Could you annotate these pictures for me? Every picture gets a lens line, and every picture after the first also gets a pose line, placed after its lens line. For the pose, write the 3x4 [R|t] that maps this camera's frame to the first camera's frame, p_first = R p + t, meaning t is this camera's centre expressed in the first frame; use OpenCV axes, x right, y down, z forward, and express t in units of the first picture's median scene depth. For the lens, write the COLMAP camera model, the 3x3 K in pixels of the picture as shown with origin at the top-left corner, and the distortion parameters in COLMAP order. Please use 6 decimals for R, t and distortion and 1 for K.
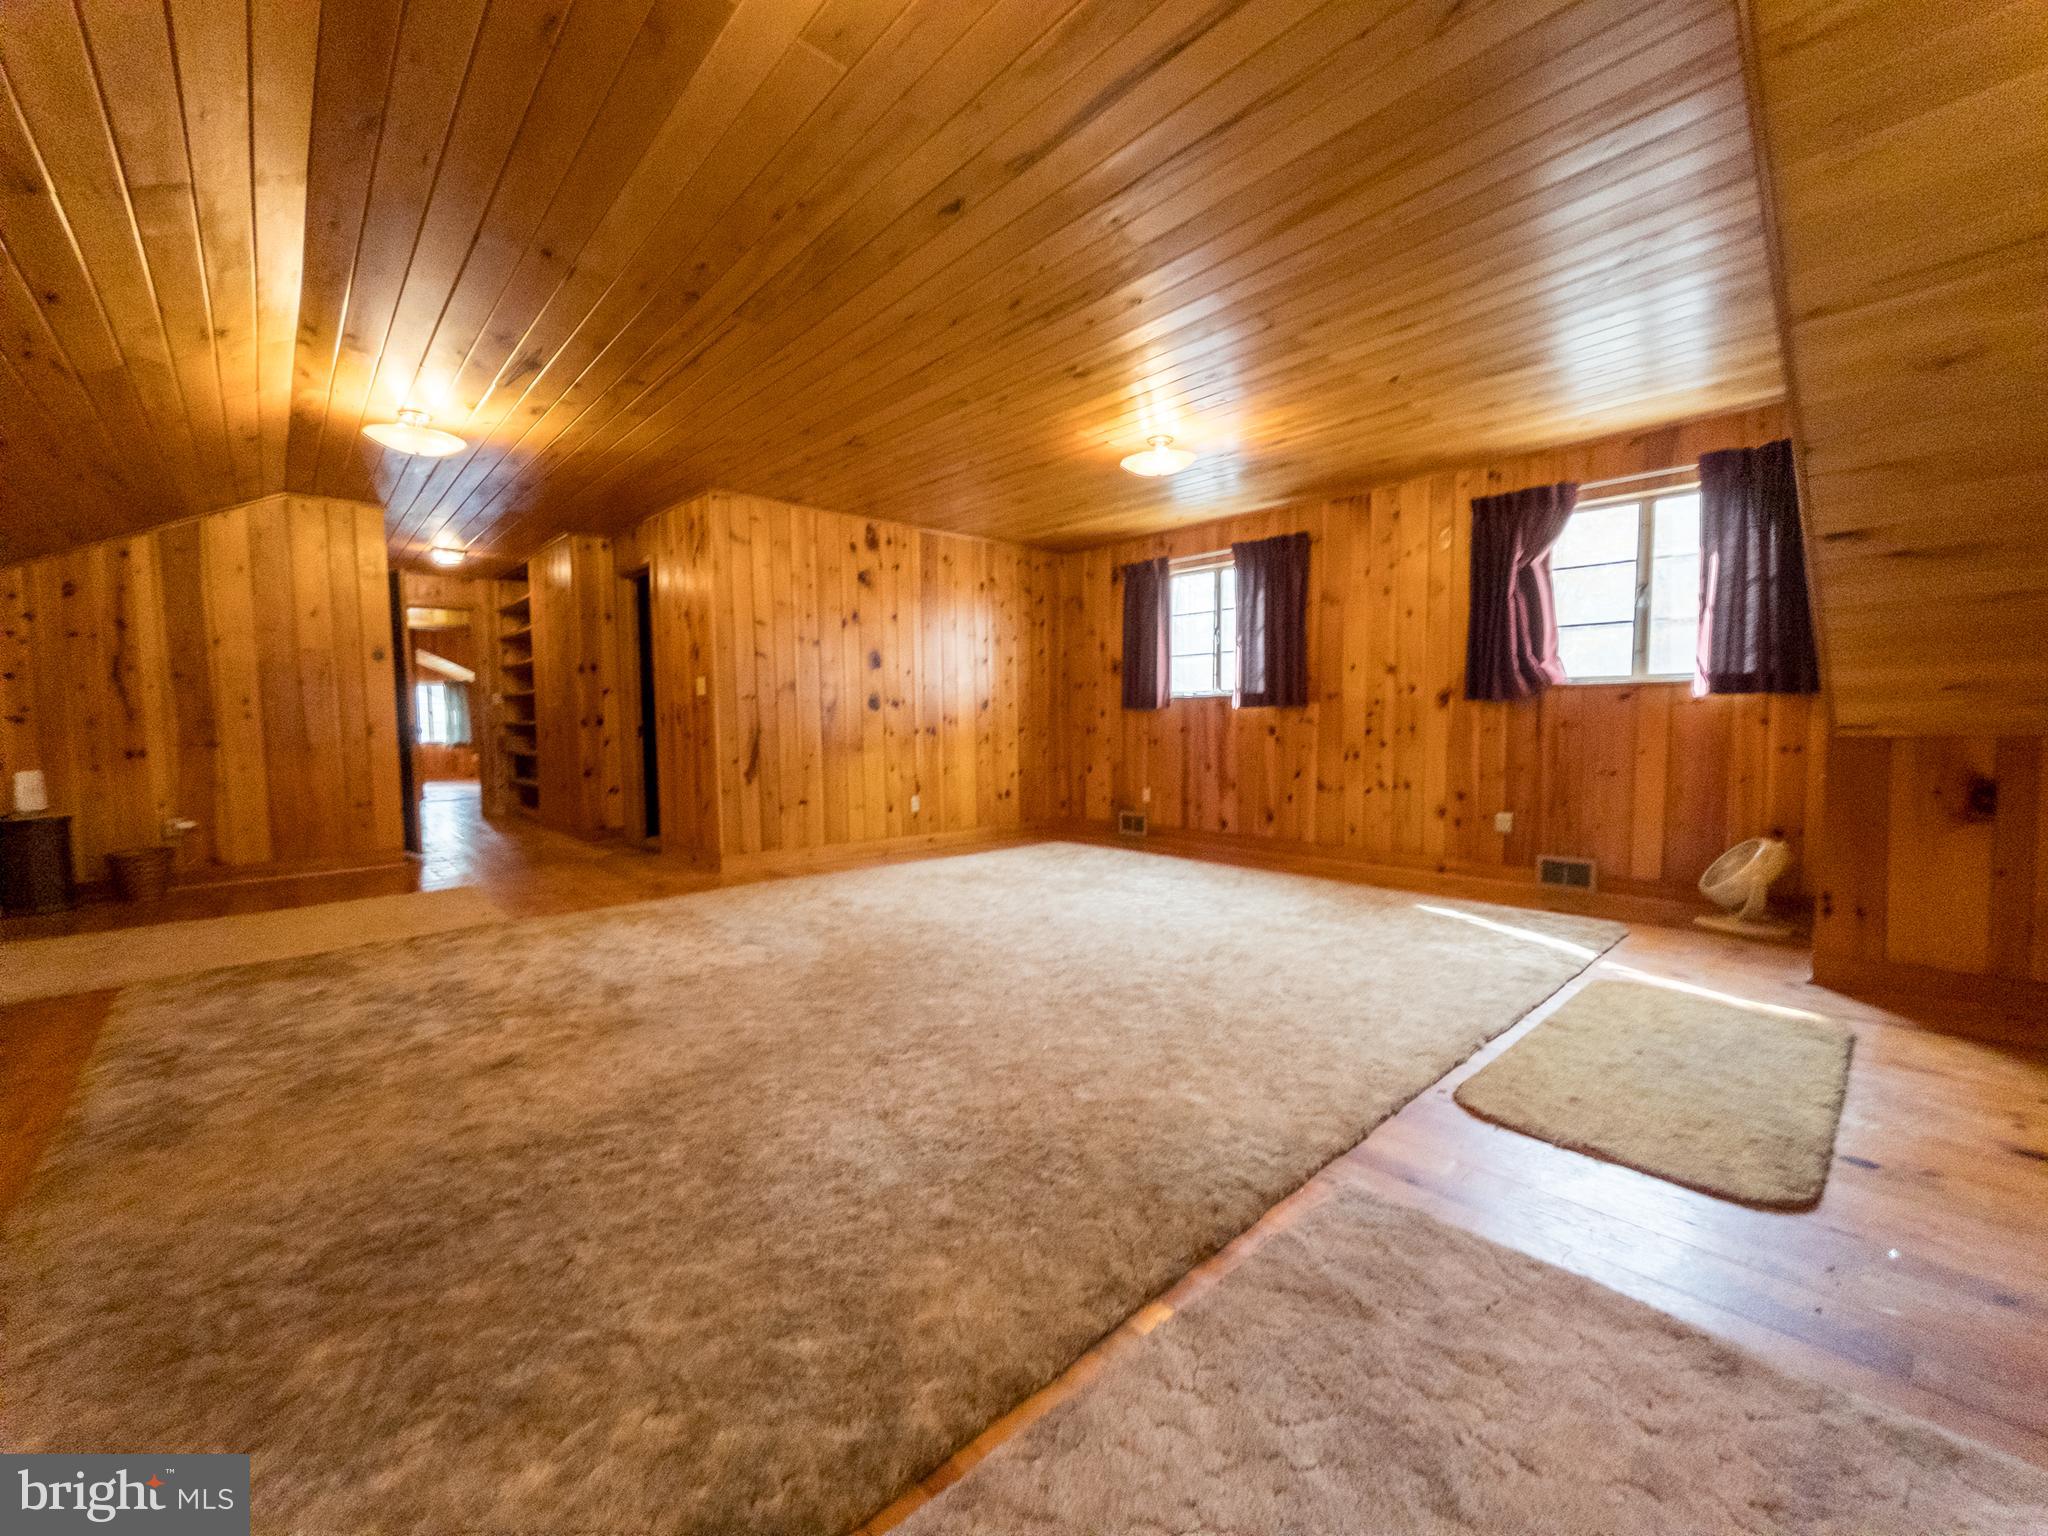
lens RADIAL K [[838.8, 0, 1017.5], [0, 838.8, 769.5], [0, 0, 1]] dist [0.001239, -0.000099]
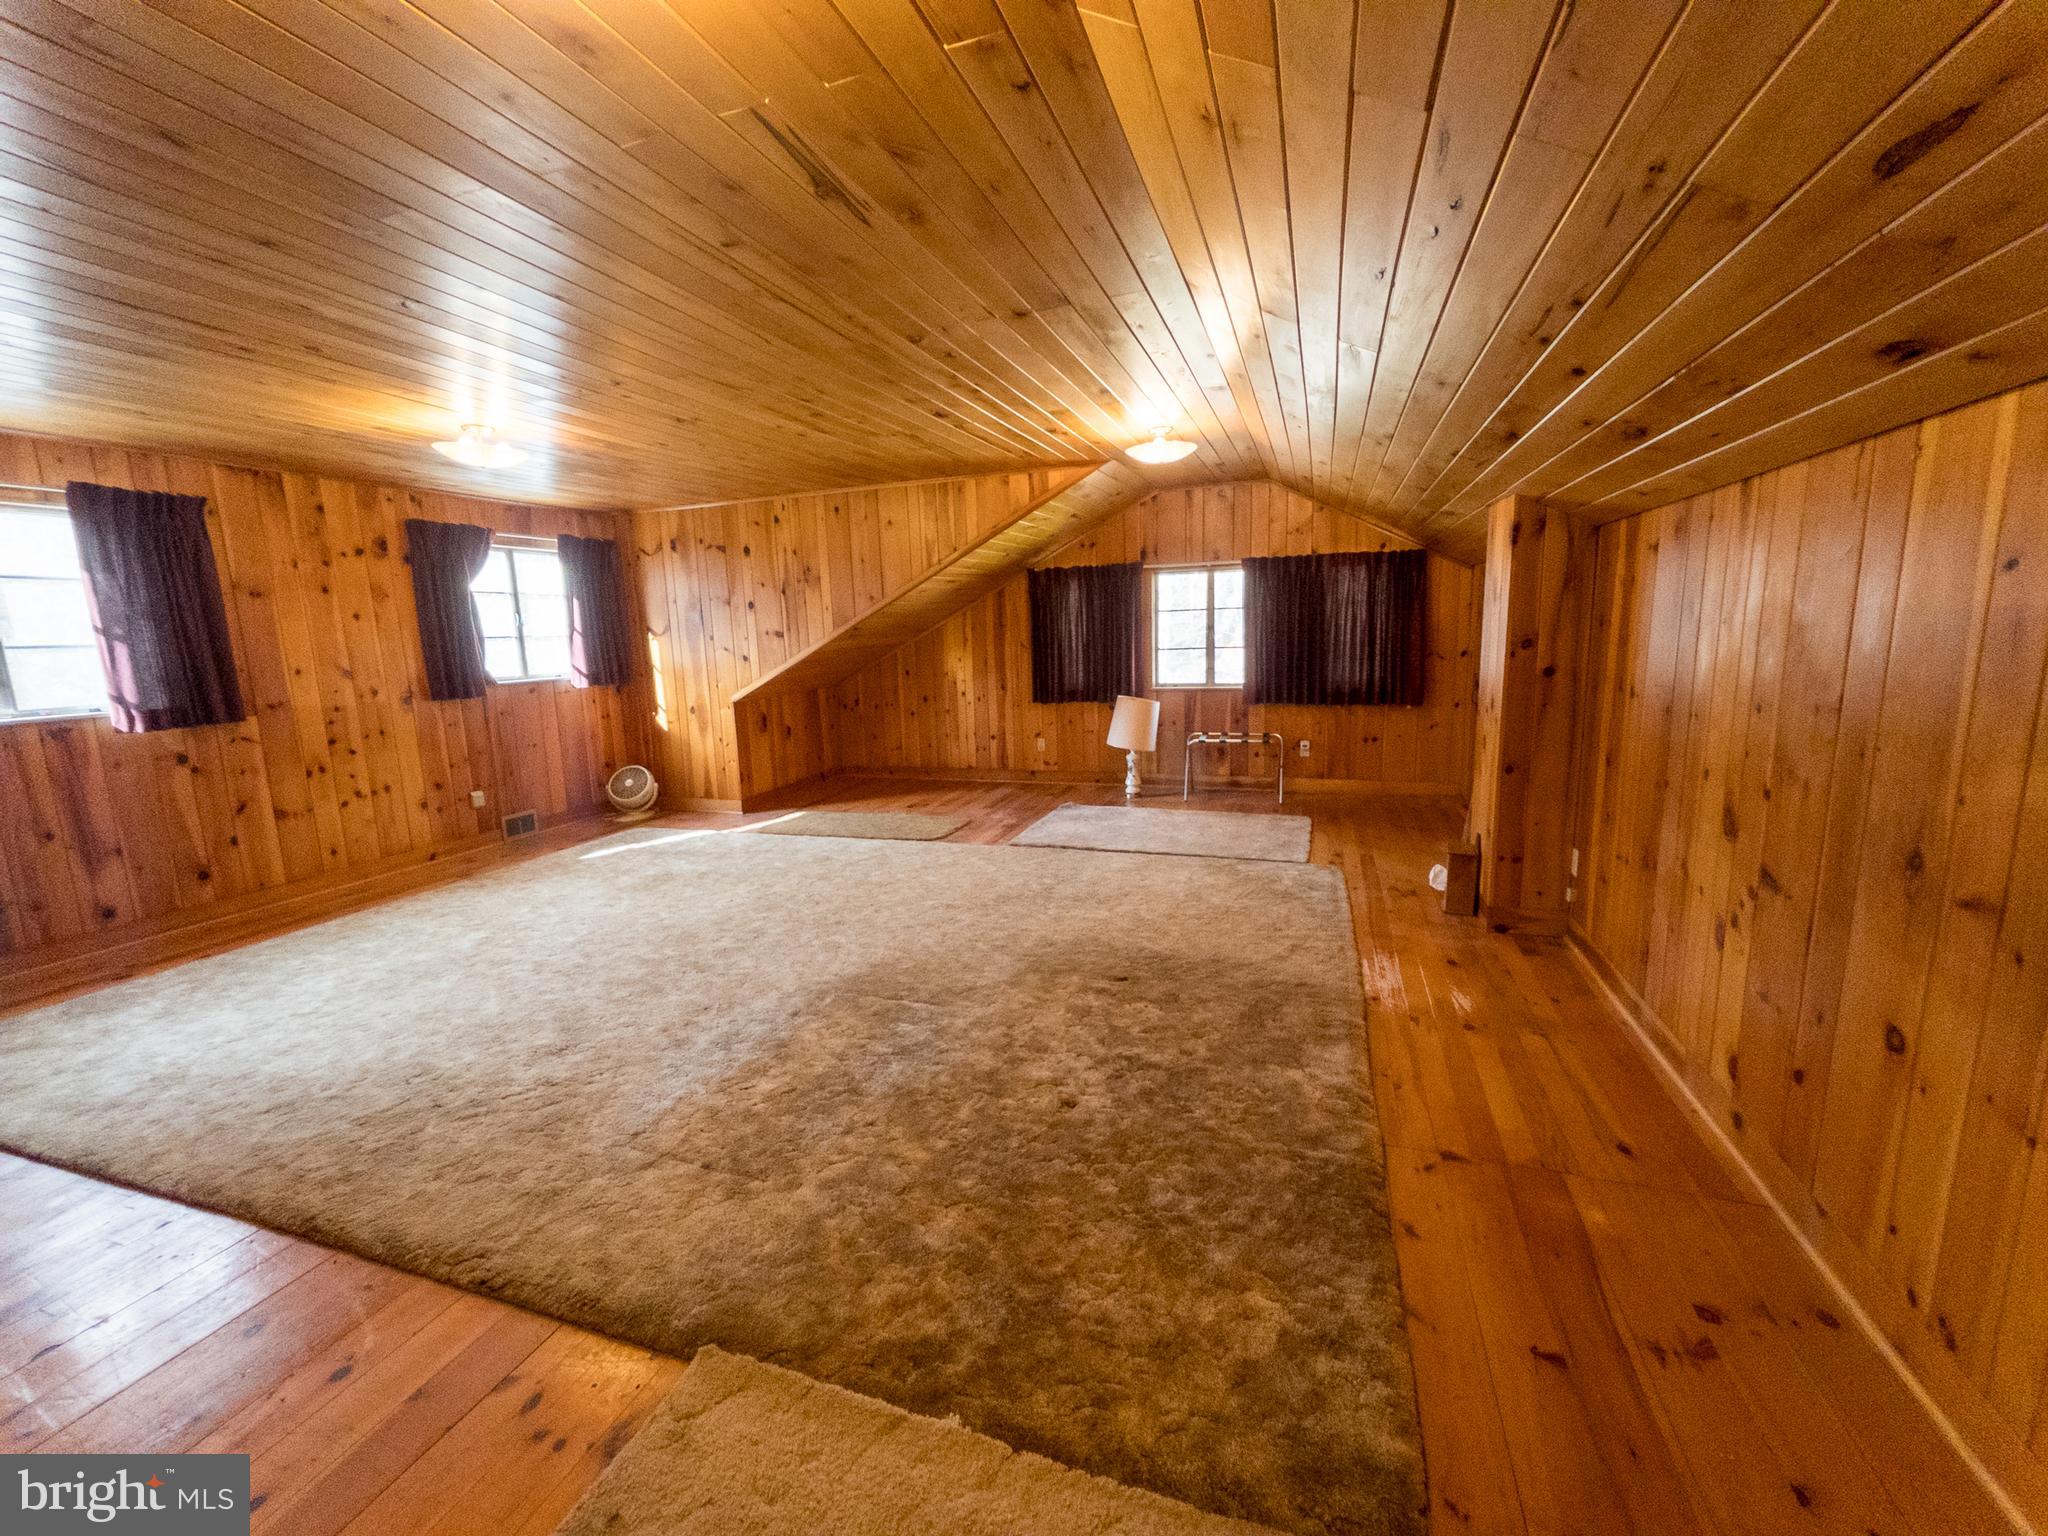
lens RADIAL K [[838.8, 0, 1021.7], [0, 838.8, 770.6], [0, 0, 1]] dist [0.001239, -0.000099]
pose [[-0.472945, -0.114585, 0.873609, -0.777555], [0.102818, 0.977556, 0.183881, -0.109577], [-0.875072, 0.176789, -0.450549, 0.789234]]
